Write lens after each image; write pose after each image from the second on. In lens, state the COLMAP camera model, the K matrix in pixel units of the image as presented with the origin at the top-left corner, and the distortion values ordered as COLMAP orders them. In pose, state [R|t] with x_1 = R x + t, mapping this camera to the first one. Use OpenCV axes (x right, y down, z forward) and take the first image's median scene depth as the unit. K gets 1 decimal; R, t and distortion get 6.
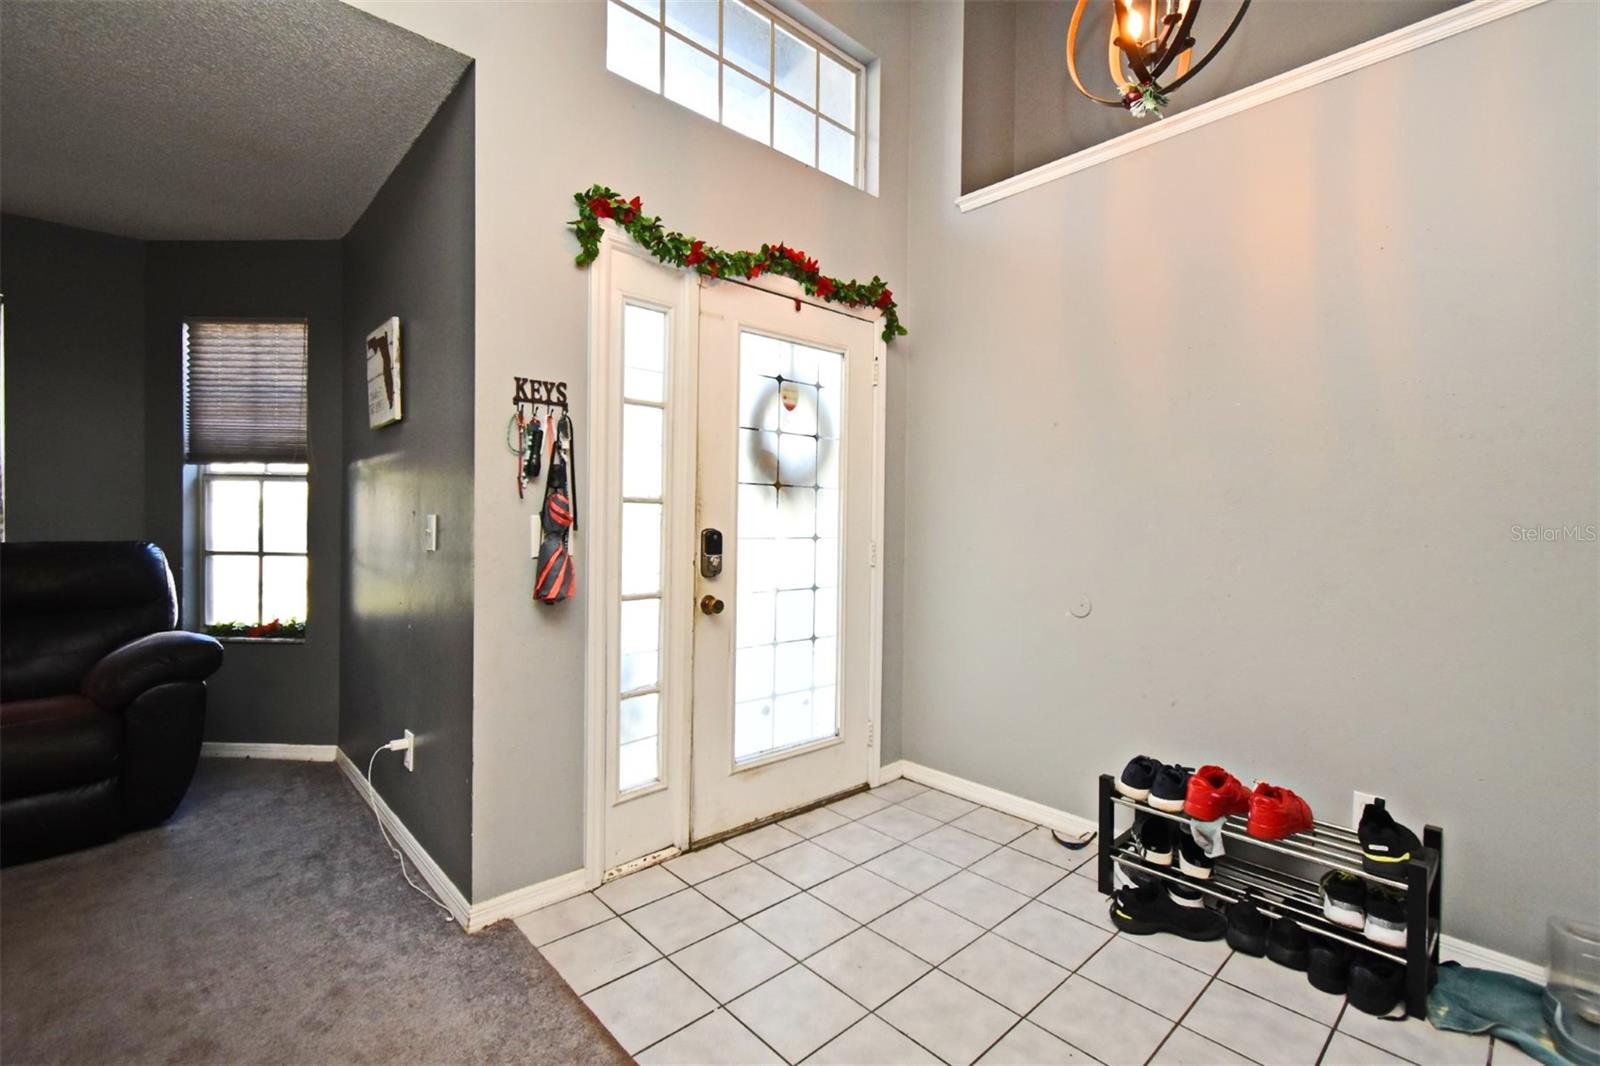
lens RADIAL K [[711.5, 0, 801.2], [0, 711.5, 527.6], [0, 0, 1]] dist [0.005787, -0.001709]
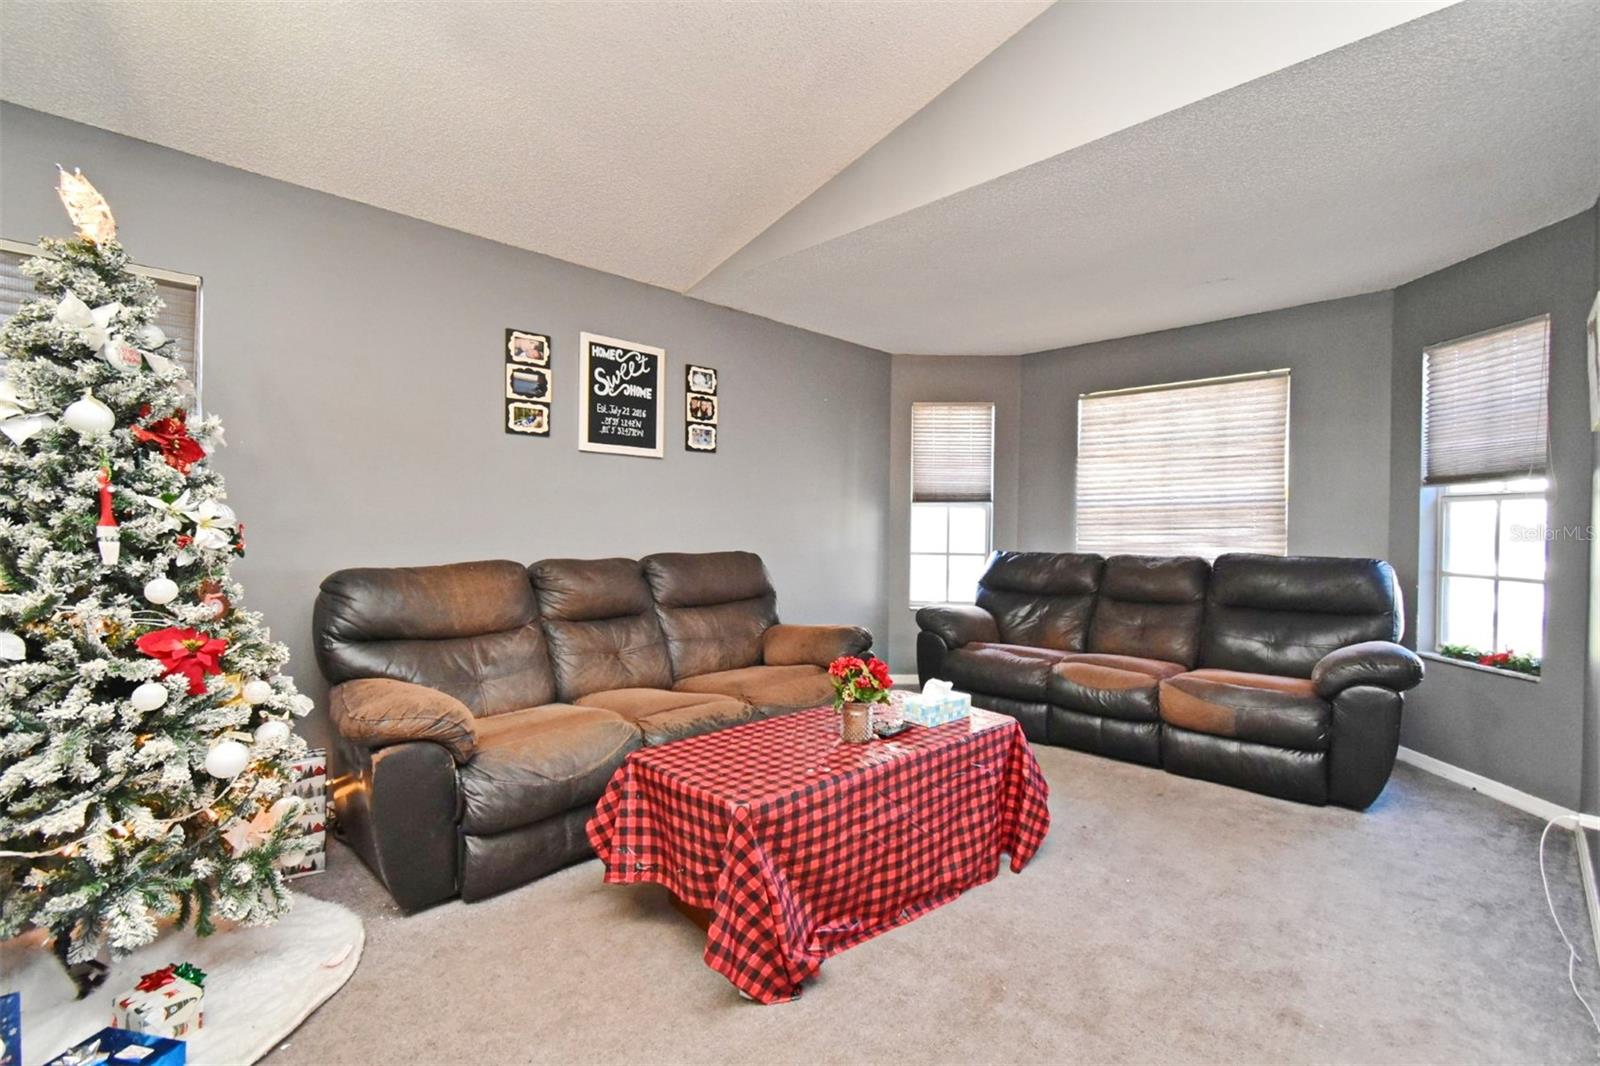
lens RADIAL K [[711.5, 0, 803.2], [0, 711.5, 532.6], [0, 0, 1]] dist [0.005787, -0.001709]
pose [[0.041101, 0.000765, -0.999155, 0.149411], [-0.024283, 0.999705, -0.000234, -0.000650], [0.998860, 0.024272, 0.041107, 0.051060]]
